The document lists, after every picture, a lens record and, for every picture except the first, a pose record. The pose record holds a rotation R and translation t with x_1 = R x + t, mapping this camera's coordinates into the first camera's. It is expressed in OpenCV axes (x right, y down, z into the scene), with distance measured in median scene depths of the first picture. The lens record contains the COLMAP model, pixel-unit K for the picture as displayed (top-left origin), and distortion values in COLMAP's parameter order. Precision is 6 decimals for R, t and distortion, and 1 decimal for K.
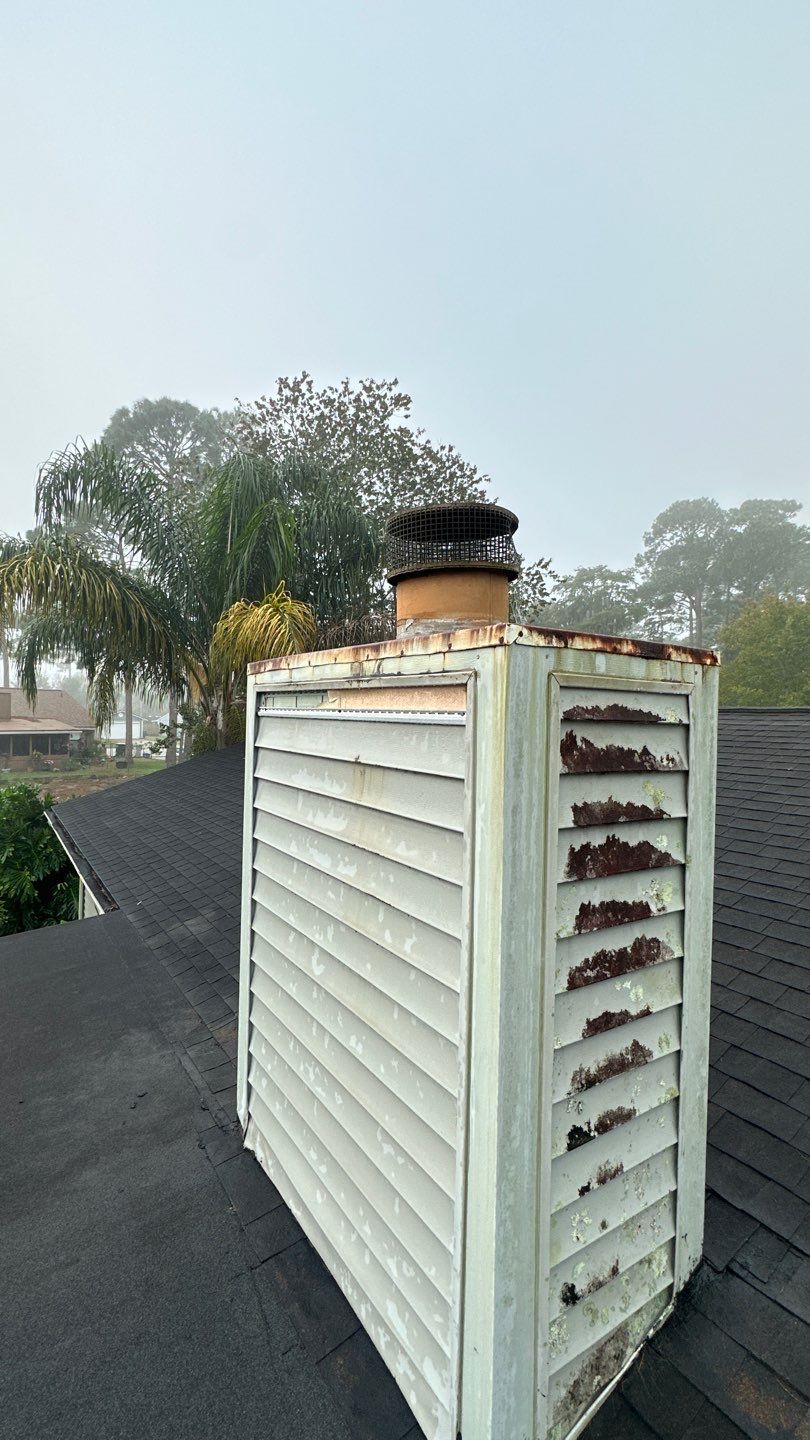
lens RADIAL K [[657.1, 0, 404.5], [0, 657.1, 718.4], [0, 0, 1]] dist [-0.001836, -0.000657]
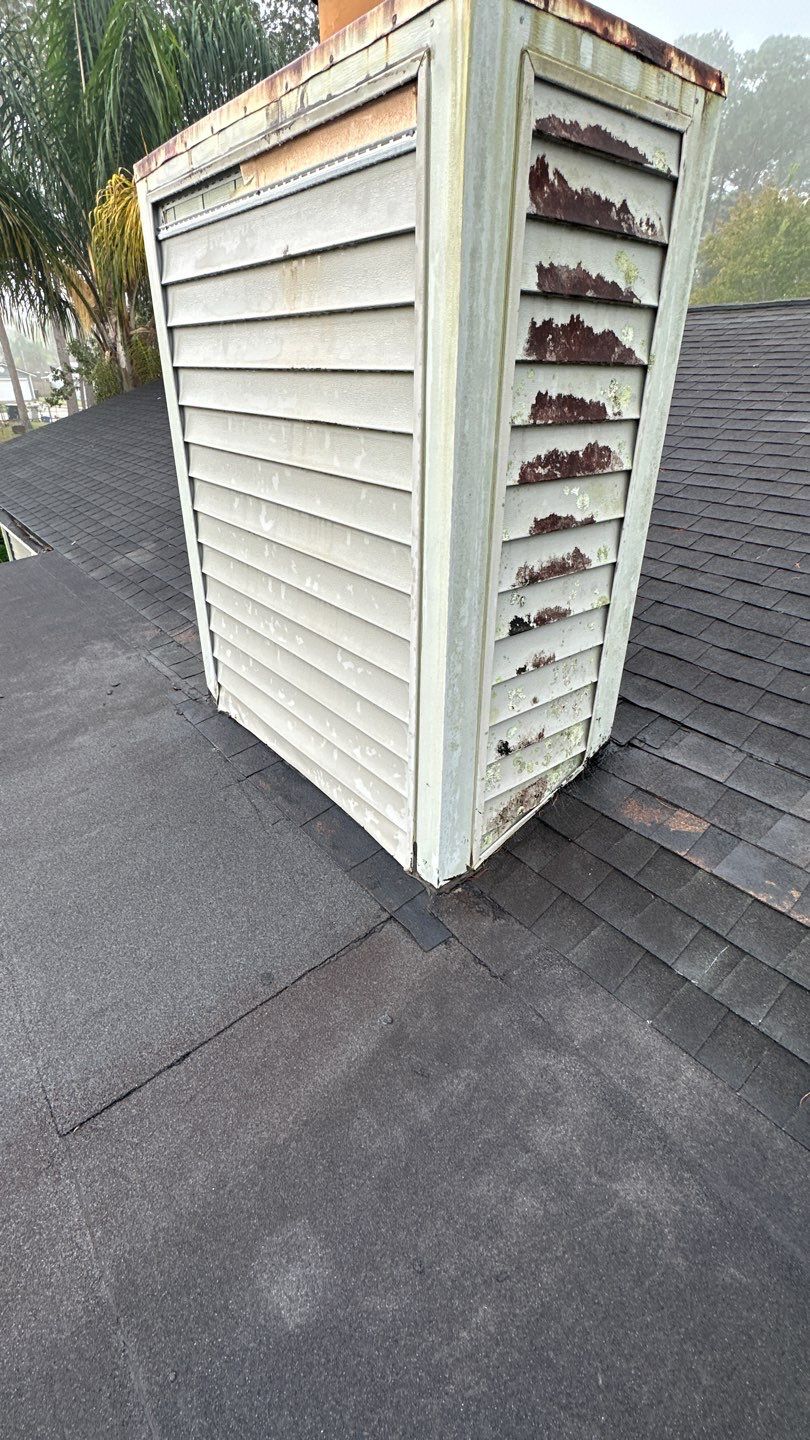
lens RADIAL K [[657.1, 0, 404.5], [0, 657.1, 718.4], [0, 0, 1]] dist [-0.001836, -0.000657]
pose [[0.995872, -0.054749, 0.072393, -0.016618], [0.014896, 0.885365, 0.464659, 0.233950], [-0.089534, -0.461662, 0.882526, -0.035437]]
